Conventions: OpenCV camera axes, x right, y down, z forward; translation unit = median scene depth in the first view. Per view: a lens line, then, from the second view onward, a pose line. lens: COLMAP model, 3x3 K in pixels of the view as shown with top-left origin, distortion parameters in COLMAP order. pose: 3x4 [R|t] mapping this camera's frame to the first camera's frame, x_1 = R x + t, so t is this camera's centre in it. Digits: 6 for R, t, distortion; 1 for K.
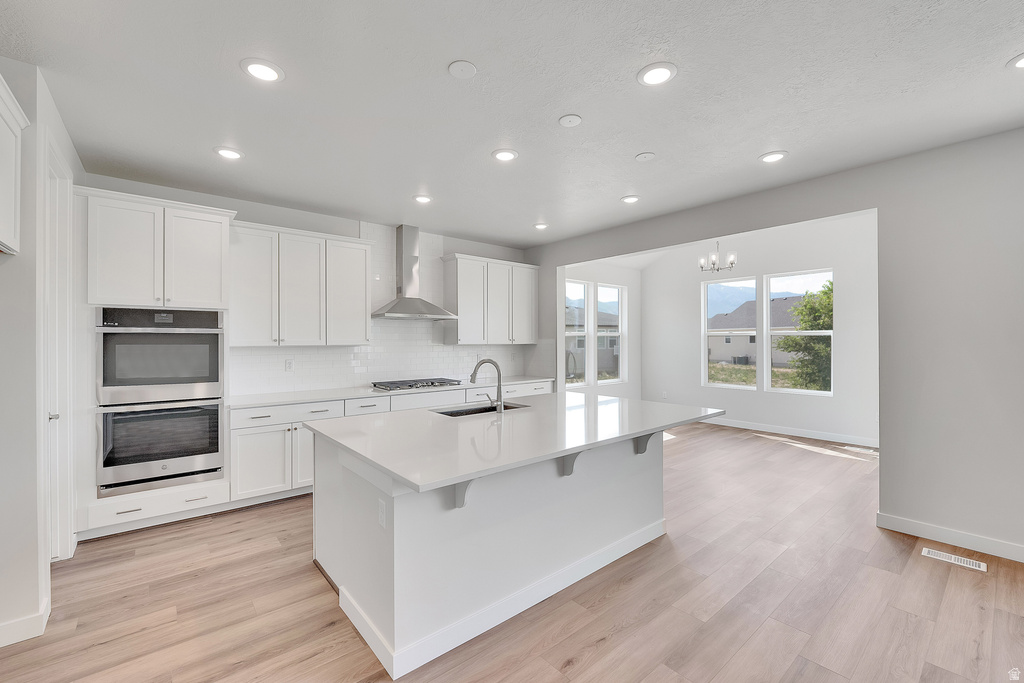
lens RADIAL K [[430.4, 0, 512.0], [0, 430.4, 341.5], [0, 0, 1]] dist [-0.009262, 0.000059]
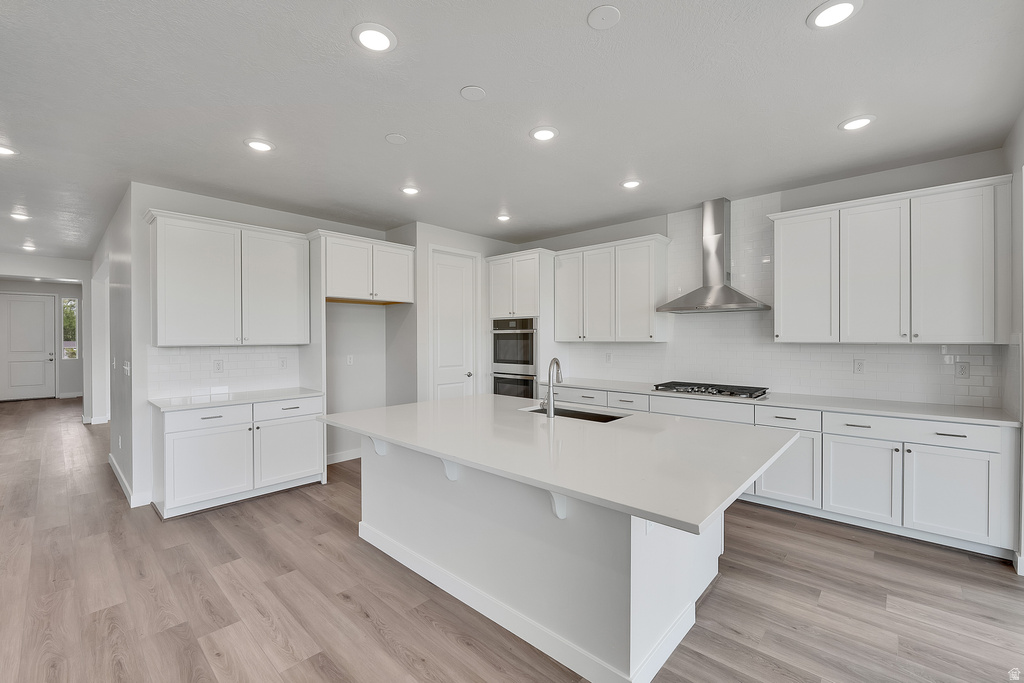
lens RADIAL K [[430.4, 0, 512.0], [0, 430.4, 341.5], [0, 0, 1]] dist [-0.009262, 0.000059]
pose [[0.120775, 0.008916, -0.992640, 0.520701], [0.001884, 0.999956, 0.009211, -0.001482], [0.992678, -0.002983, 0.120753, 0.486788]]
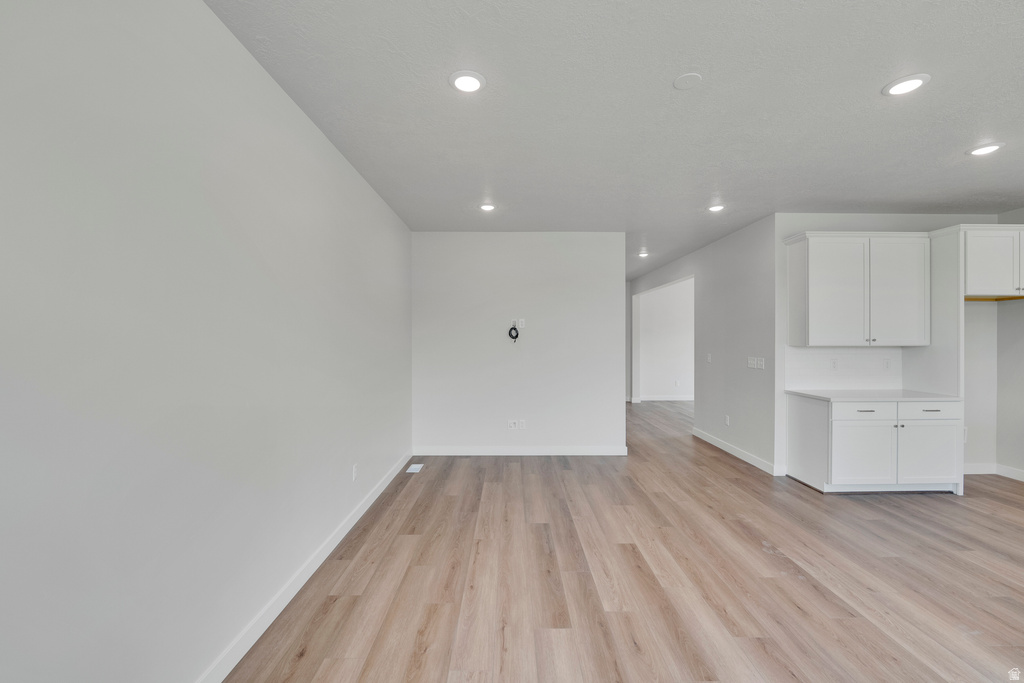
lens RADIAL K [[430.4, 0, 512.0], [0, 430.4, 341.5], [0, 0, 1]] dist [-0.009262, 0.000059]
pose [[-0.644184, 0.006019, -0.764847, 0.764562], [0.001080, 0.999975, 0.006960, -0.003527], [0.764870, 0.003657, -0.644175, 0.103765]]
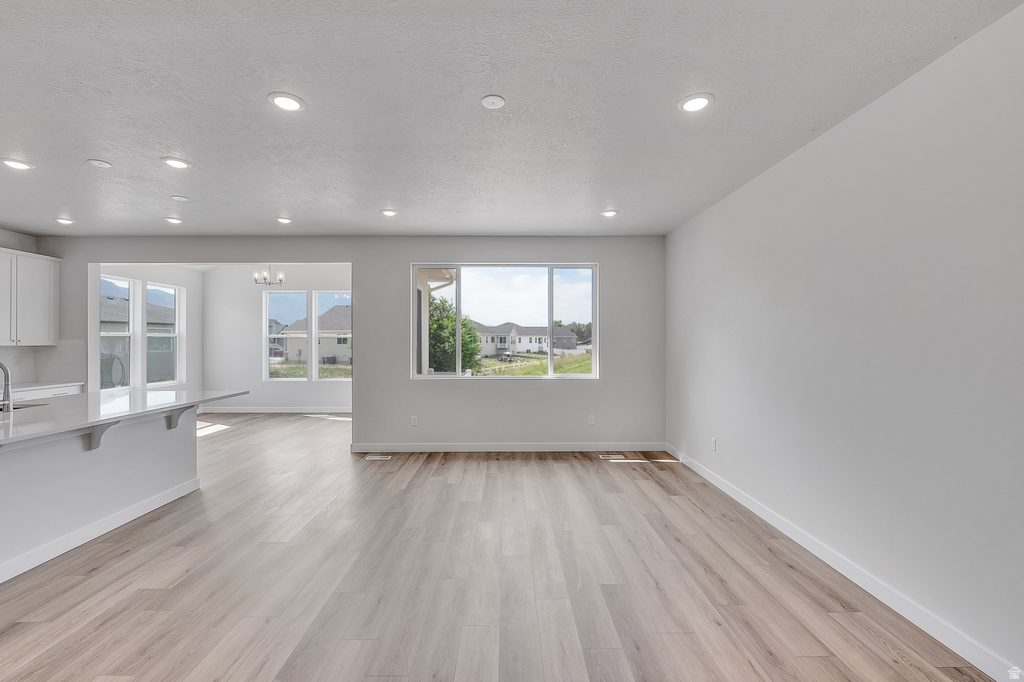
lens RADIAL K [[430.4, 0, 512.0], [0, 430.4, 341.0], [0, 0, 1]] dist [-0.009262, 0.000059]
pose [[0.637460, 0.002426, 0.770479, -0.025683], [0.000480, 0.999994, -0.003546, 0.000420], [-0.770483, 0.002631, 0.637455, -0.352246]]
